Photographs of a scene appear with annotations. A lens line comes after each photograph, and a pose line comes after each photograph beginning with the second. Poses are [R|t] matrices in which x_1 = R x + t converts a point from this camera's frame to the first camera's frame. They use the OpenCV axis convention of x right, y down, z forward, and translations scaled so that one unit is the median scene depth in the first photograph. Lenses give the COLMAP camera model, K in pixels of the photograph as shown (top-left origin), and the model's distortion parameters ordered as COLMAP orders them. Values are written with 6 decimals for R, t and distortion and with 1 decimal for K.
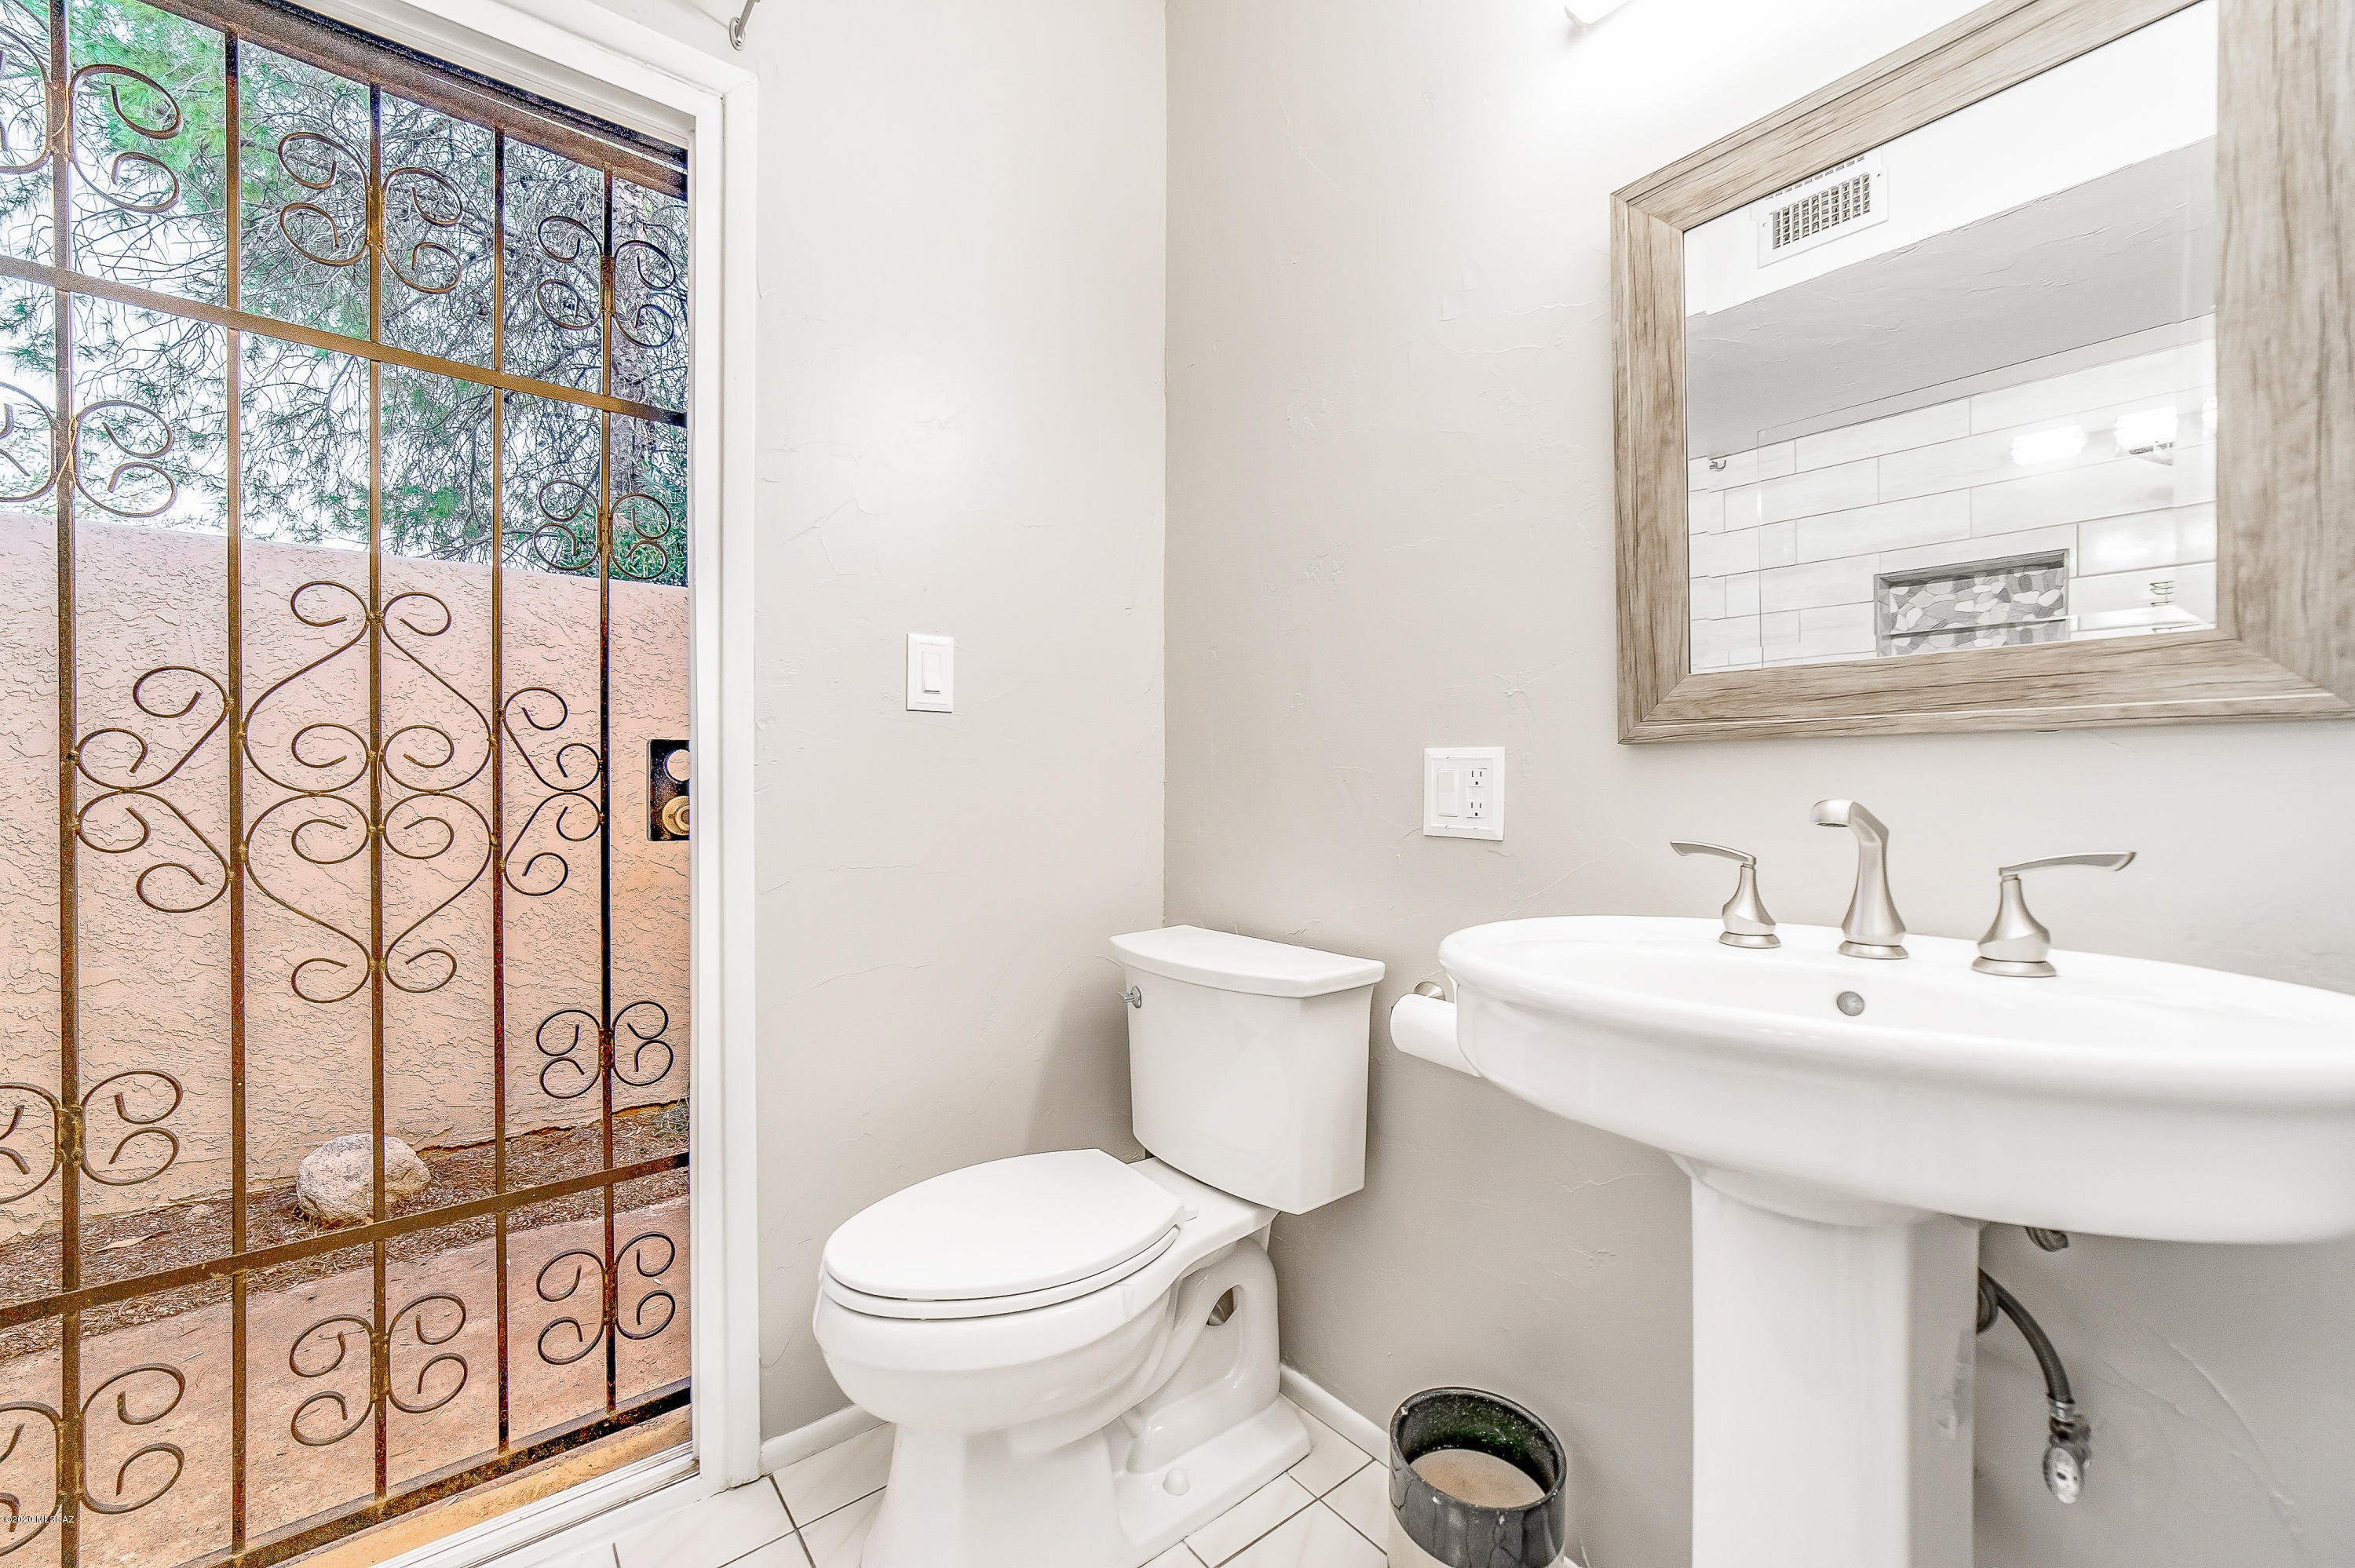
lens RADIAL K [[931.9, 0, 1182.0], [0, 931.9, 785.5], [0, 0, 1]] dist [-0.011260, 0.000900]
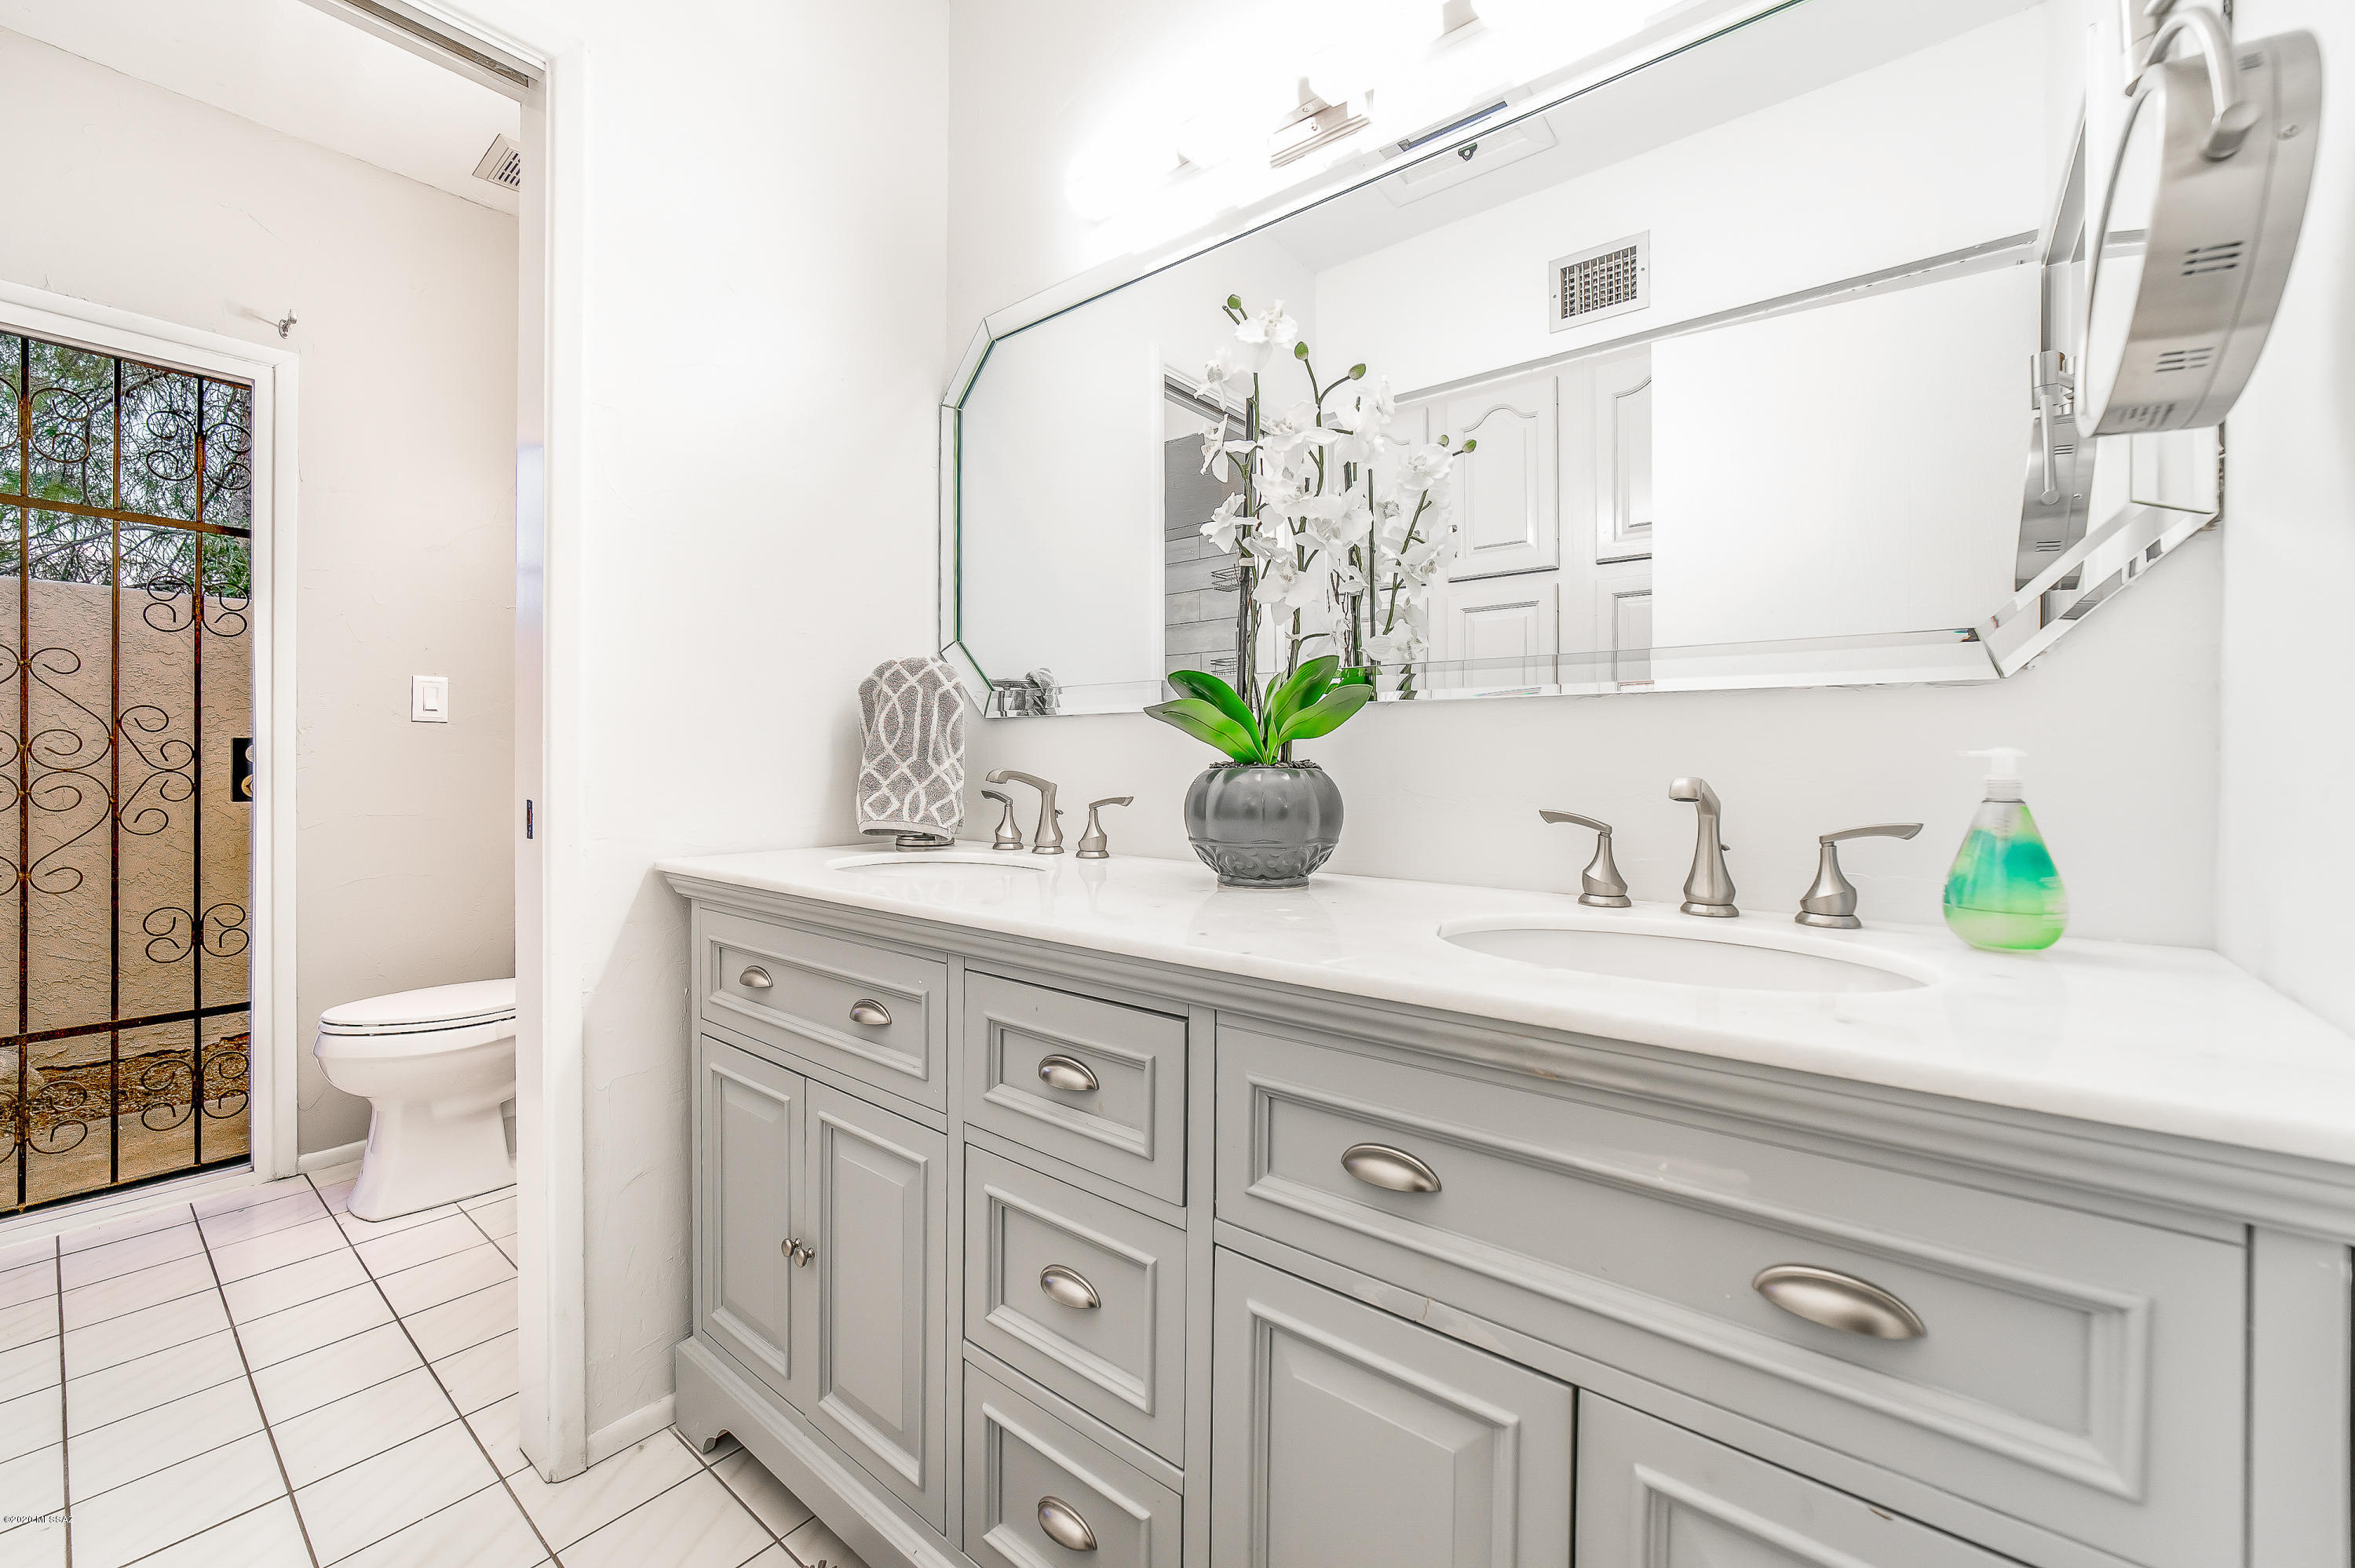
lens RADIAL K [[931.9, 0, 1176.9], [0, 931.9, 764.0], [0, 0, 1]] dist [-0.011260, 0.000900]
pose [[0.975477, 0.000715, 0.220100, 0.688889], [0.001407, 0.999954, -0.009486, 0.013437], [-0.220097, 0.009563, 0.975431, -0.936443]]
